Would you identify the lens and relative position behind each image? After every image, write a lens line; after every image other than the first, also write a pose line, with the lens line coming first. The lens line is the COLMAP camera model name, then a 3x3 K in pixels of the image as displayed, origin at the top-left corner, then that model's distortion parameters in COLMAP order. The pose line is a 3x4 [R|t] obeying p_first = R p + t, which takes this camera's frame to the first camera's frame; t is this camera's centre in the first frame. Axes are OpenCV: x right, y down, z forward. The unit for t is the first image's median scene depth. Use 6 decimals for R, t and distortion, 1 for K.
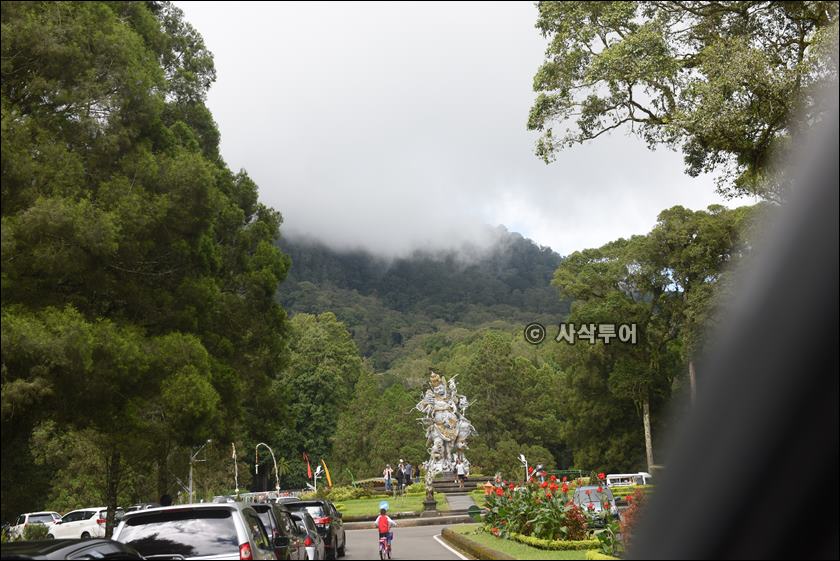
lens RADIAL K [[1149.7, 0, 419.1], [0, 1149.7, 281.8], [0, 0, 1]] dist [0.051866, 0.000000]
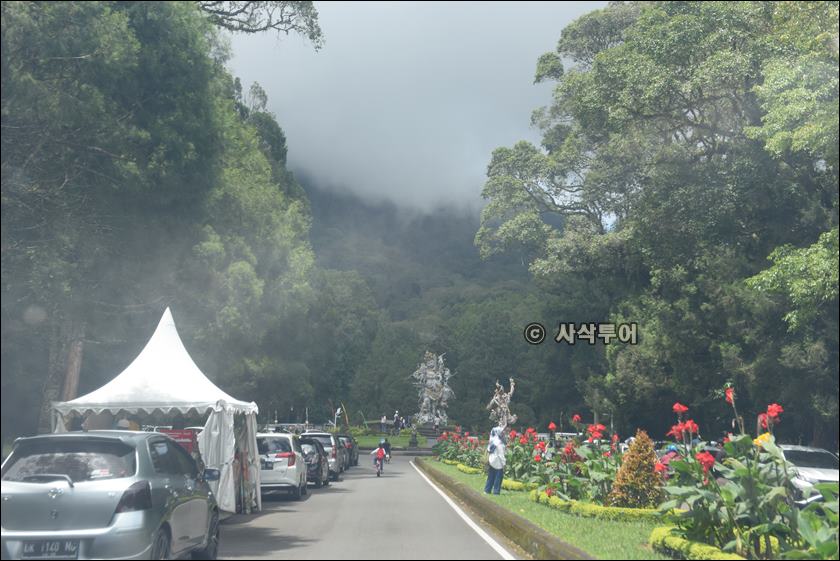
lens RADIAL K [[1116.0, 0, 420.8], [0, 1116.0, 279.8], [0, 0, 1]] dist [-0.035865, 0.000000]
pose [[0.996665, 0.079972, -0.016248, 0.012517], [-0.079189, 0.995881, 0.044157, -0.042930], [0.019712, -0.042723, 0.998892, -0.226869]]
